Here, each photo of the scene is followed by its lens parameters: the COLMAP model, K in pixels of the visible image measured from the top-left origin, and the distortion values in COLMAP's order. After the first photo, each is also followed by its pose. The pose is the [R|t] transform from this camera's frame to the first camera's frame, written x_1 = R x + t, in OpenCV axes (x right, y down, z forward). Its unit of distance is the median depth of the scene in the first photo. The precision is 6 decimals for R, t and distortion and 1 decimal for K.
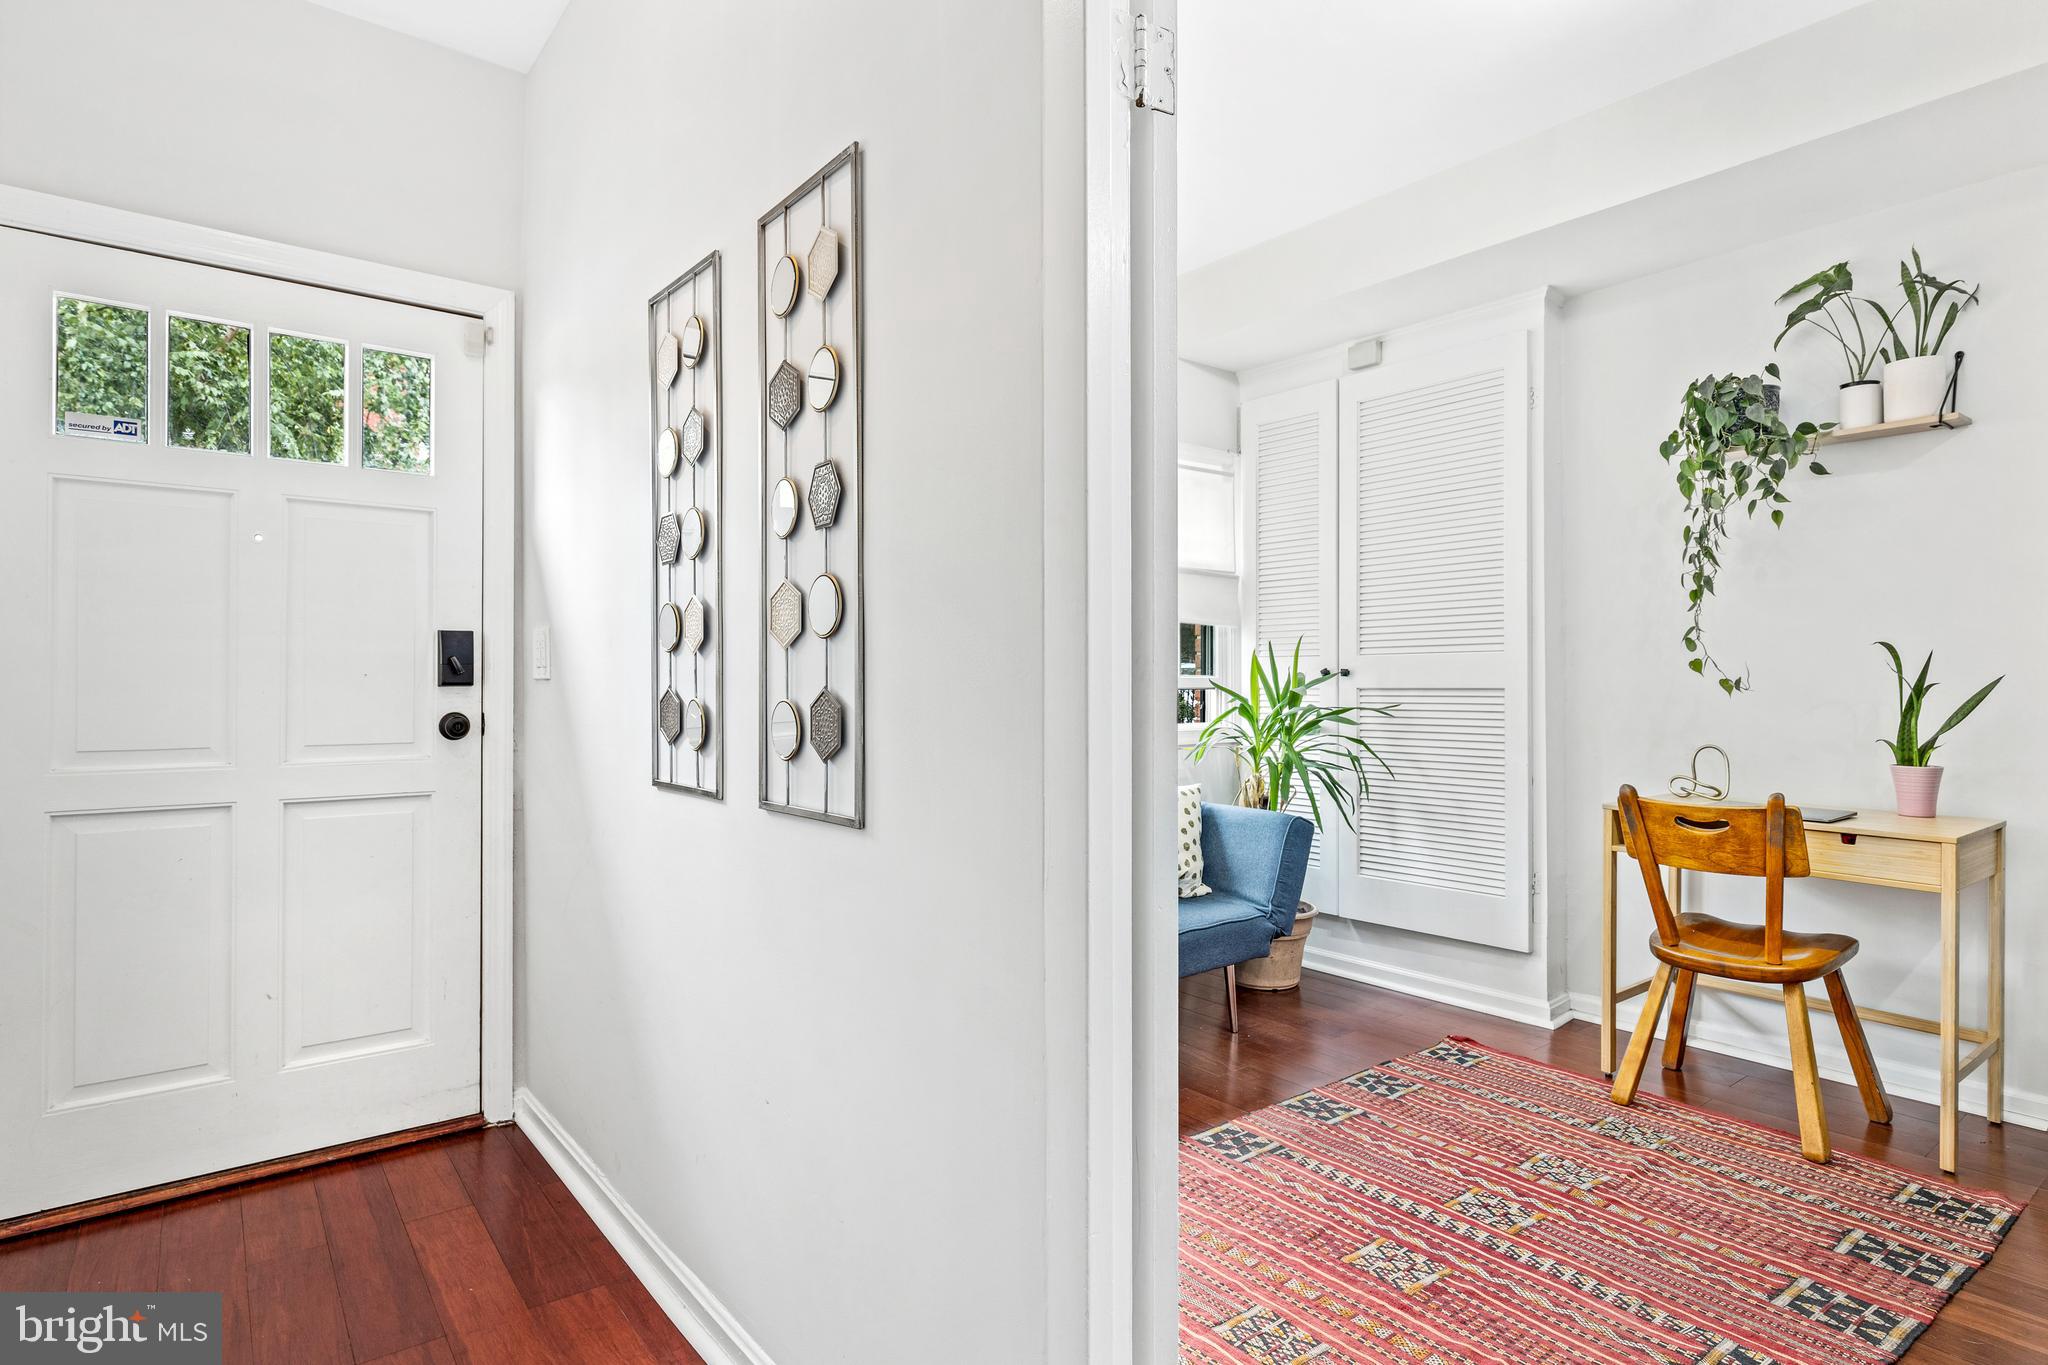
lens RADIAL K [[1083.0, 0, 1004.2], [0, 1083.0, 674.9], [0, 0, 1]] dist [-0.003121, 0.000633]
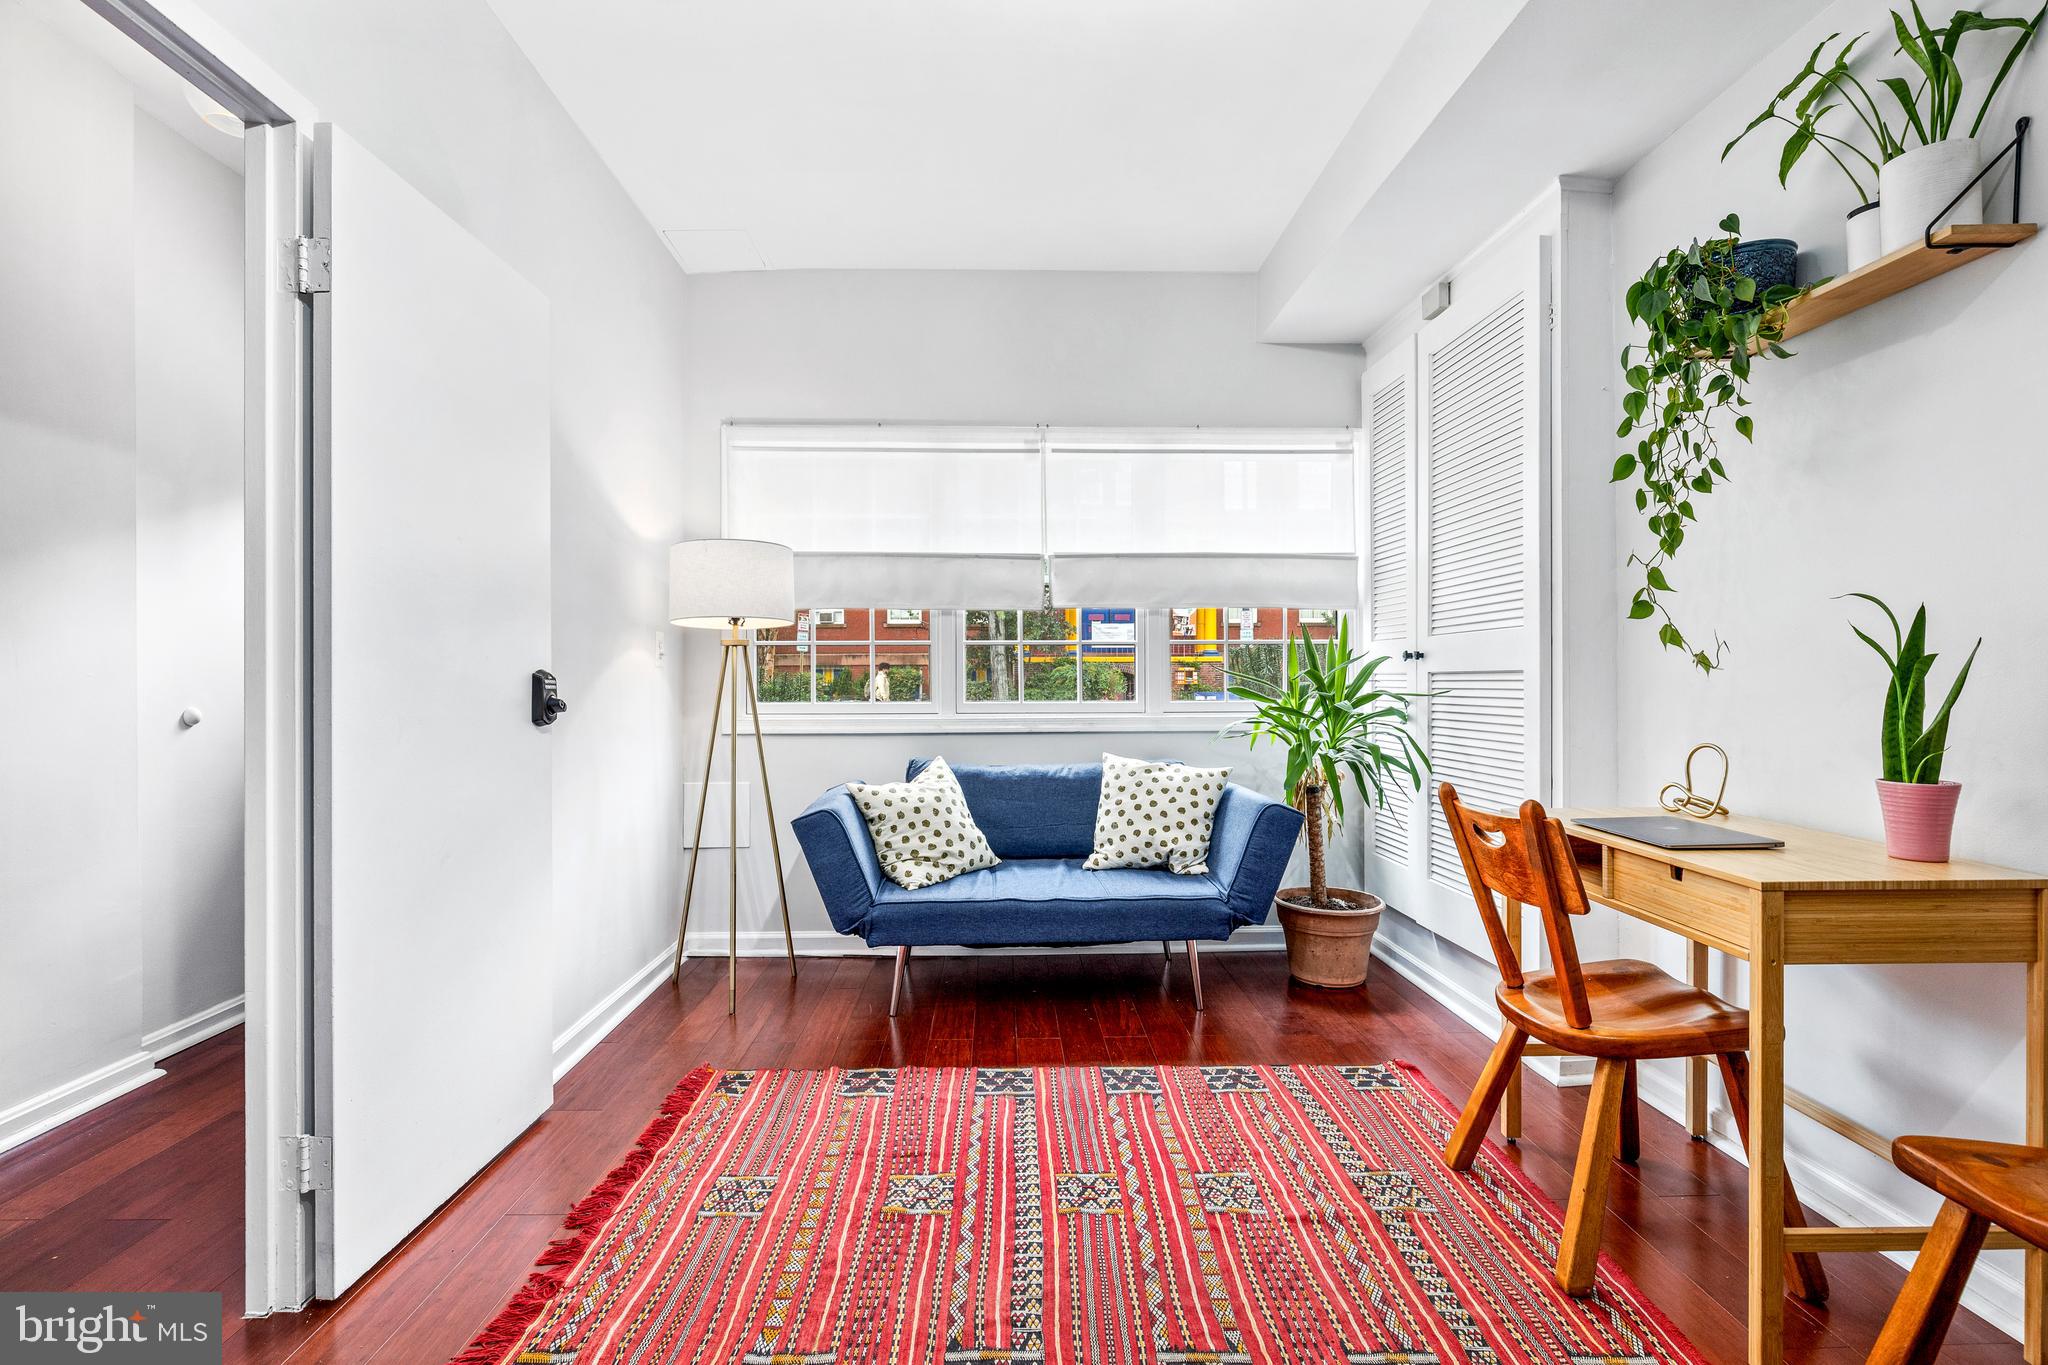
lens RADIAL K [[965.8, 0, 1008.9], [0, 965.8, 681.4], [0, 0, 1]] dist [0.000463, -0.002567]
pose [[0.797011, -0.000270, -0.603964, 0.753551], [0.007114, 0.999935, 0.008941, 0.014010], [0.603922, -0.011422, 0.796961, 0.206677]]
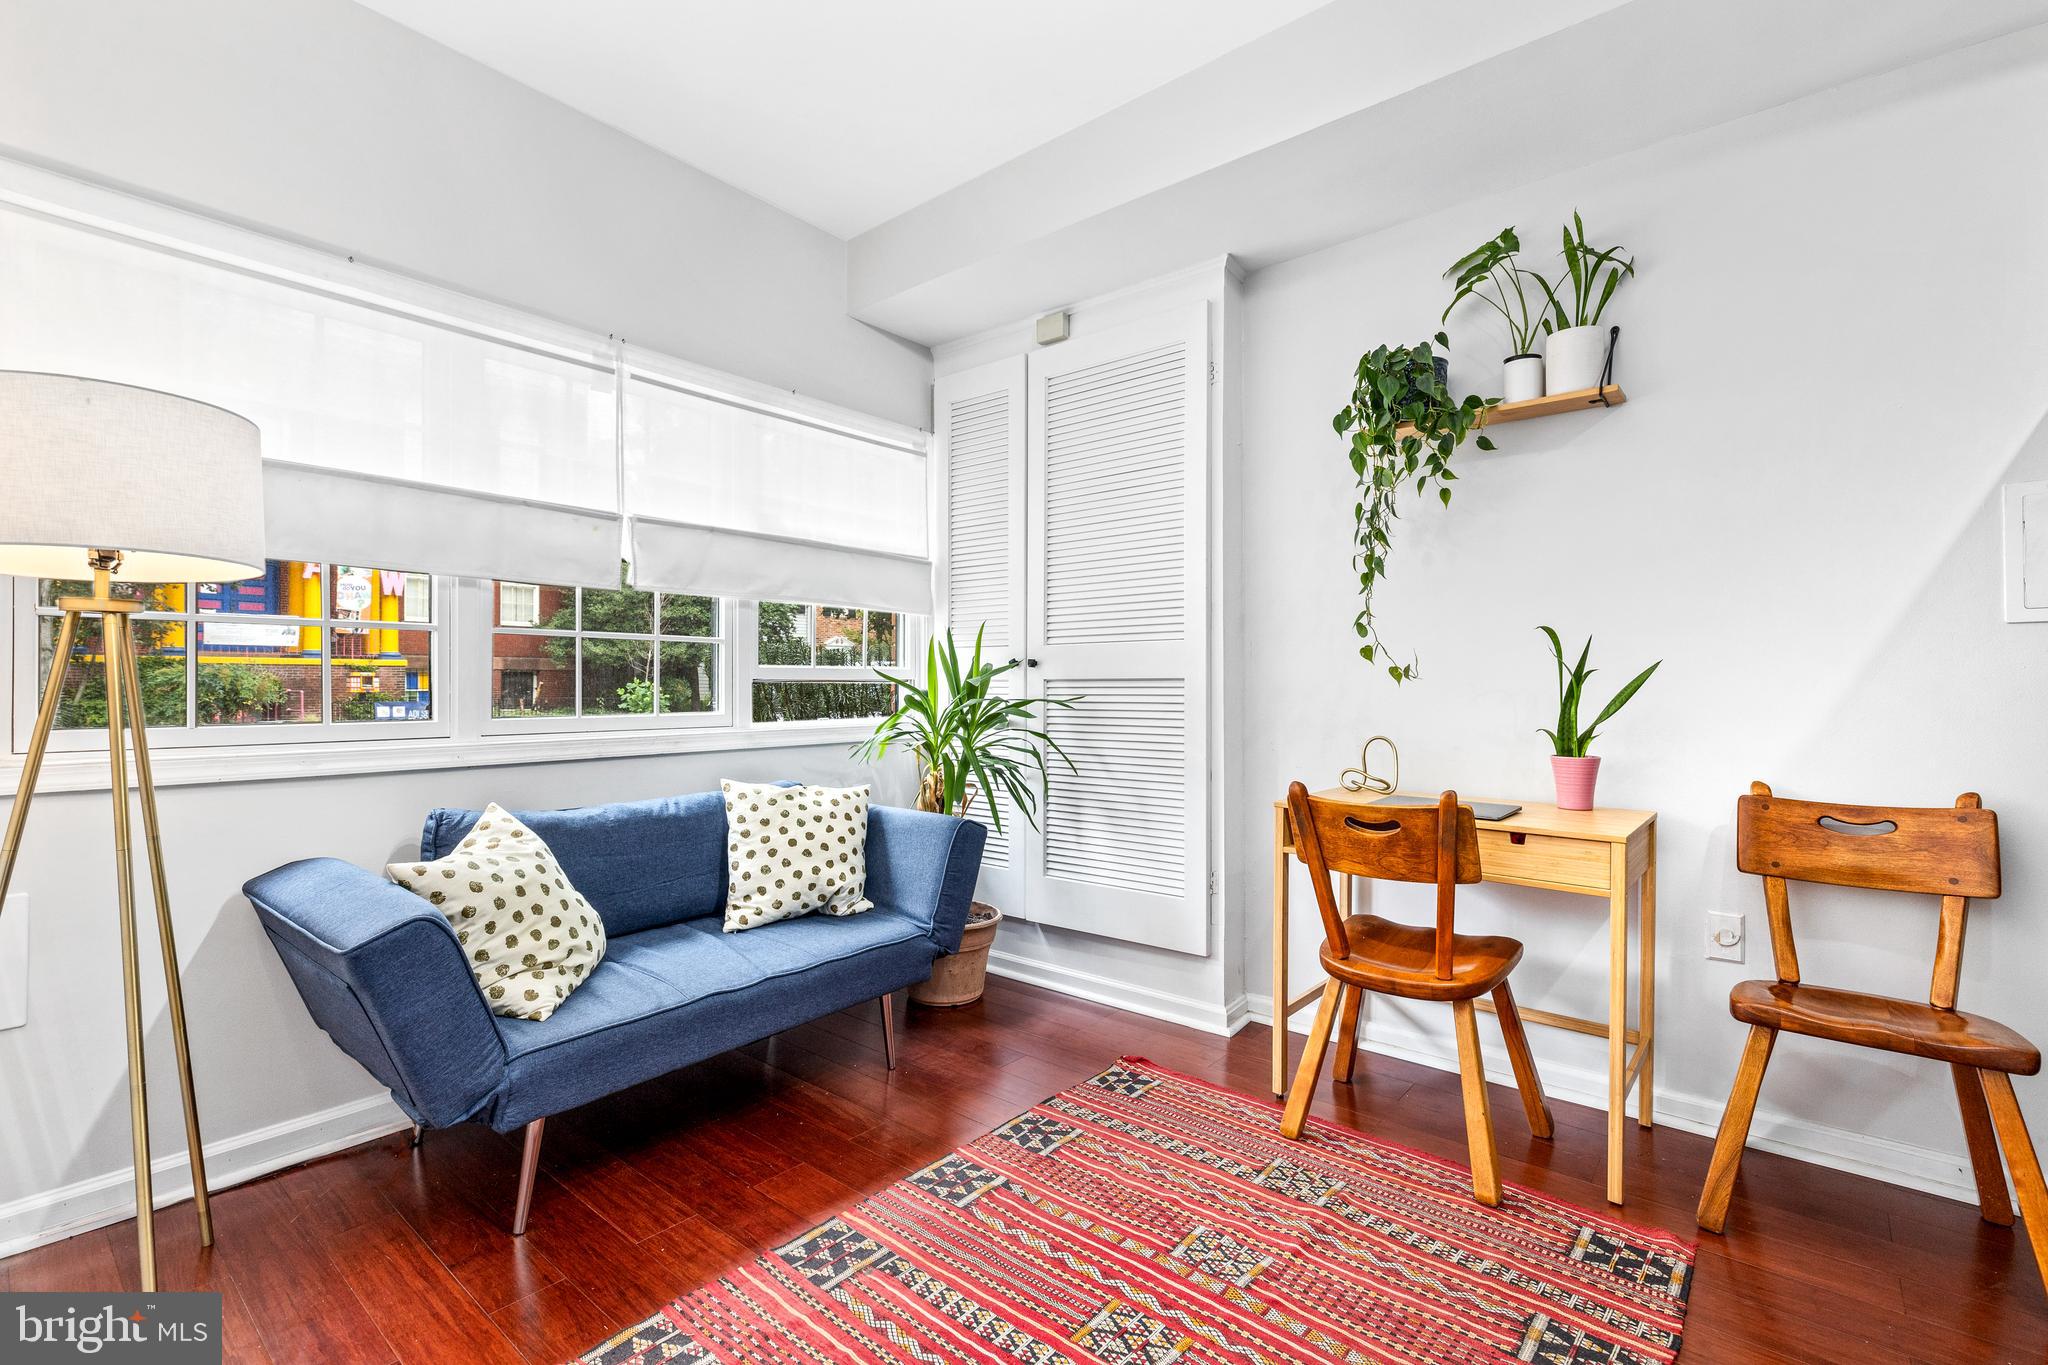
lens RADIAL K [[924.4, 0, 1016.5], [0, 924.4, 683.9], [0, 0, 1]] dist [0.003690, -0.002028]
pose [[0.978412, 0.001234, 0.206660, 0.190152], [-0.002295, 0.999985, 0.004896, 0.017030], [-0.206651, -0.005265, 0.978401, 0.299415]]
